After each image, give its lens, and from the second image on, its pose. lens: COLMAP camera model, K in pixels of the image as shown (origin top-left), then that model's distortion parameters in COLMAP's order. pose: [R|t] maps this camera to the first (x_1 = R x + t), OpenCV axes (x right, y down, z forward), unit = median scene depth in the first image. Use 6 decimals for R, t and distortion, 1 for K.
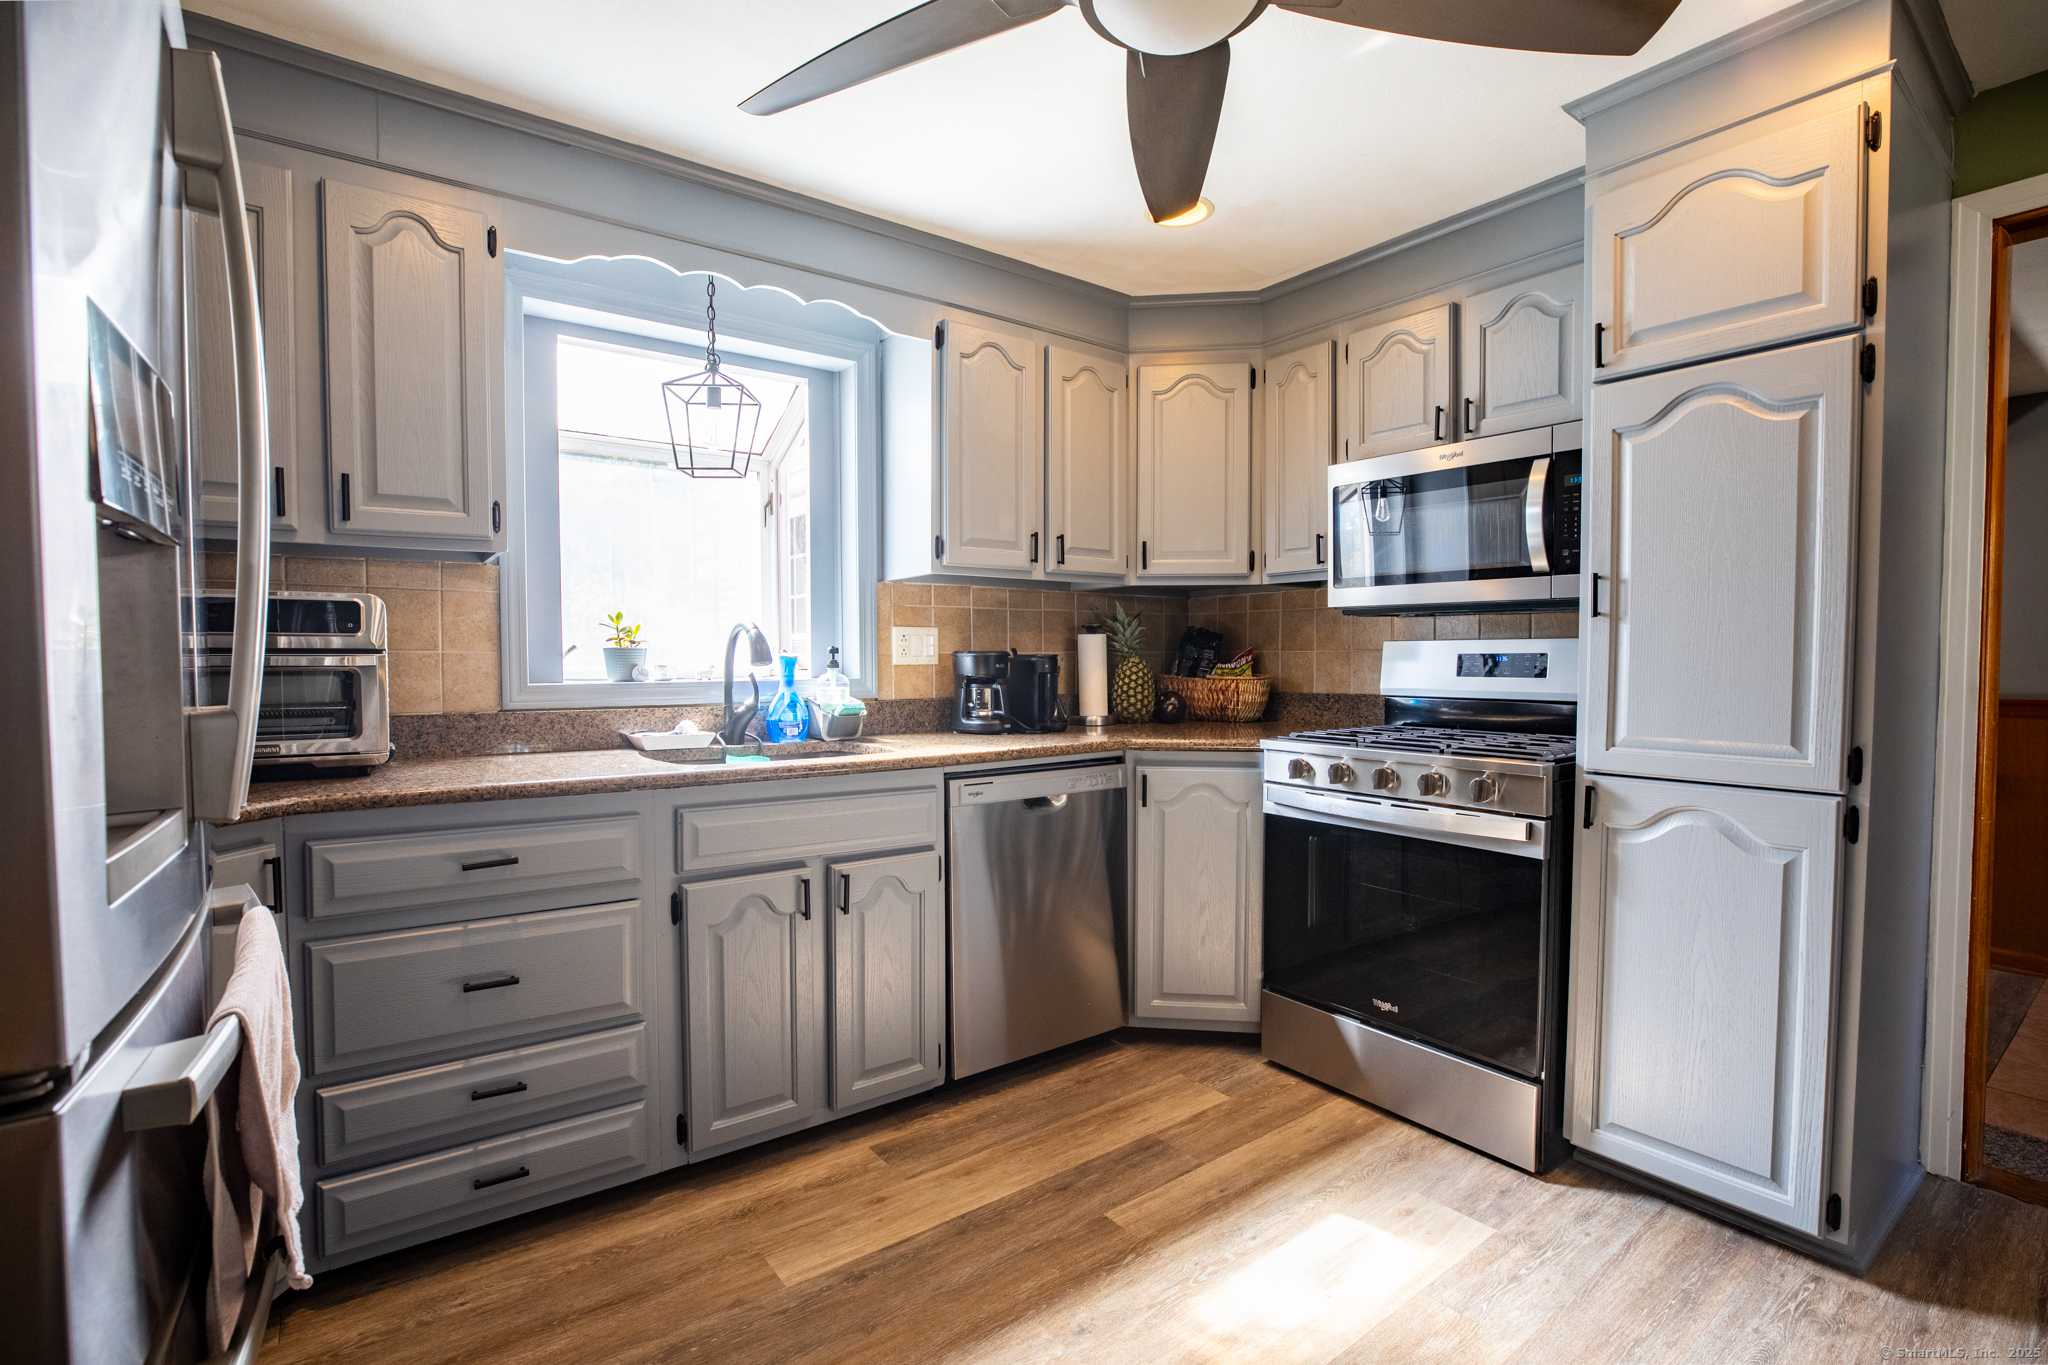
lens RADIAL K [[939.2, 0, 1025.1], [0, 939.2, 693.2], [0, 0, 1]] dist [-0.029072, 0.001077]
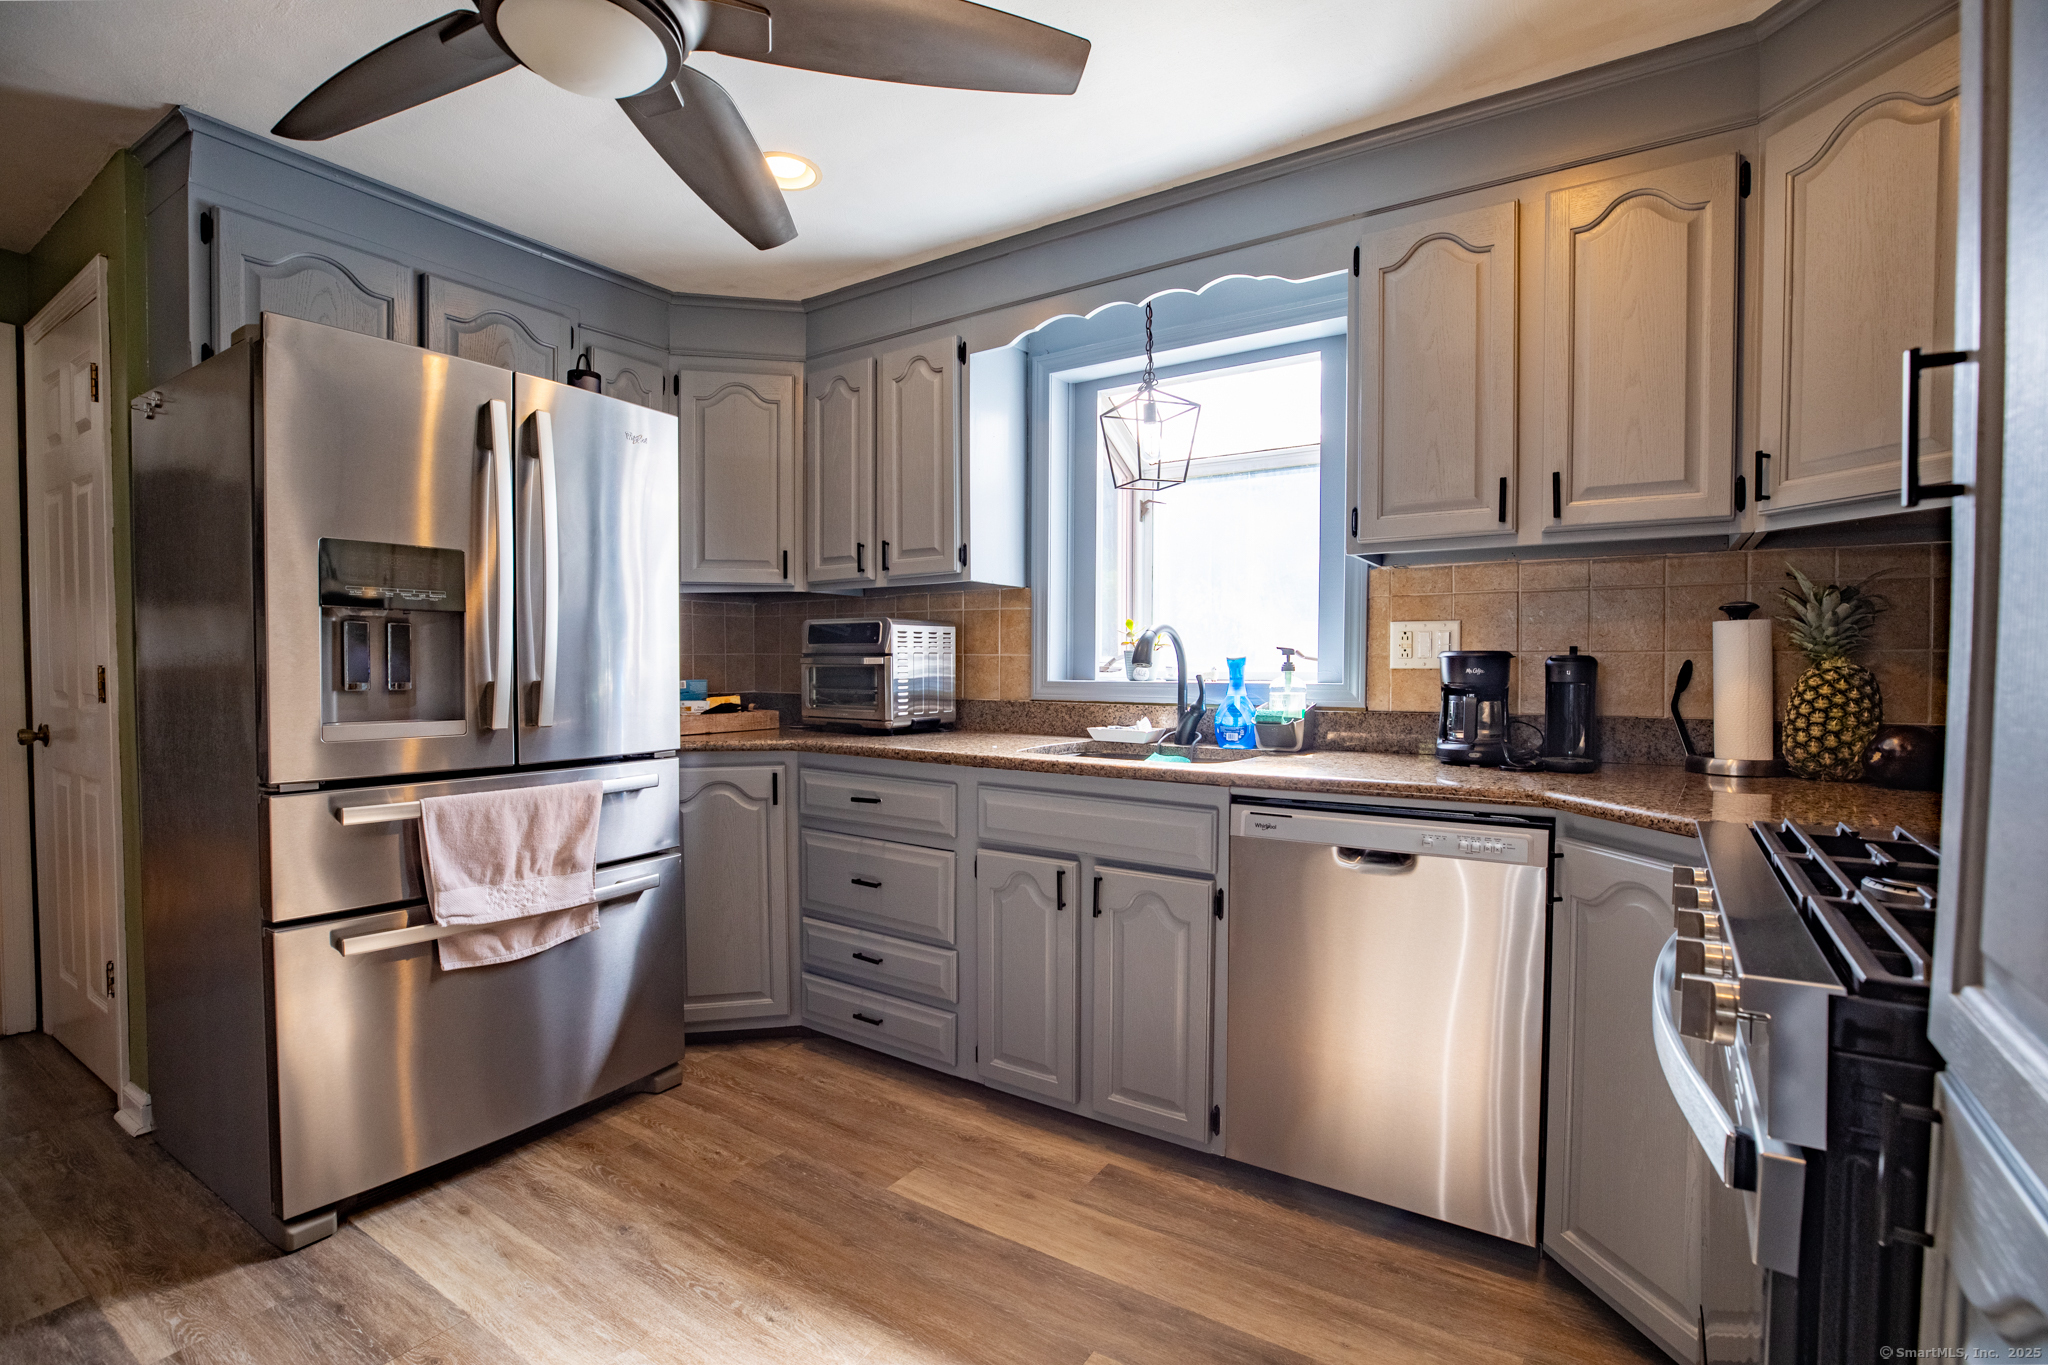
lens RADIAL K [[939.2, 0, 1022.5], [0, 939.2, 686.8], [0, 0, 1]] dist [-0.029072, 0.001077]
pose [[0.338785, 0.028027, -0.940446, 0.653296], [-0.035511, 0.999225, 0.016986, -0.021053], [0.940194, 0.027642, 0.339517, 0.533384]]
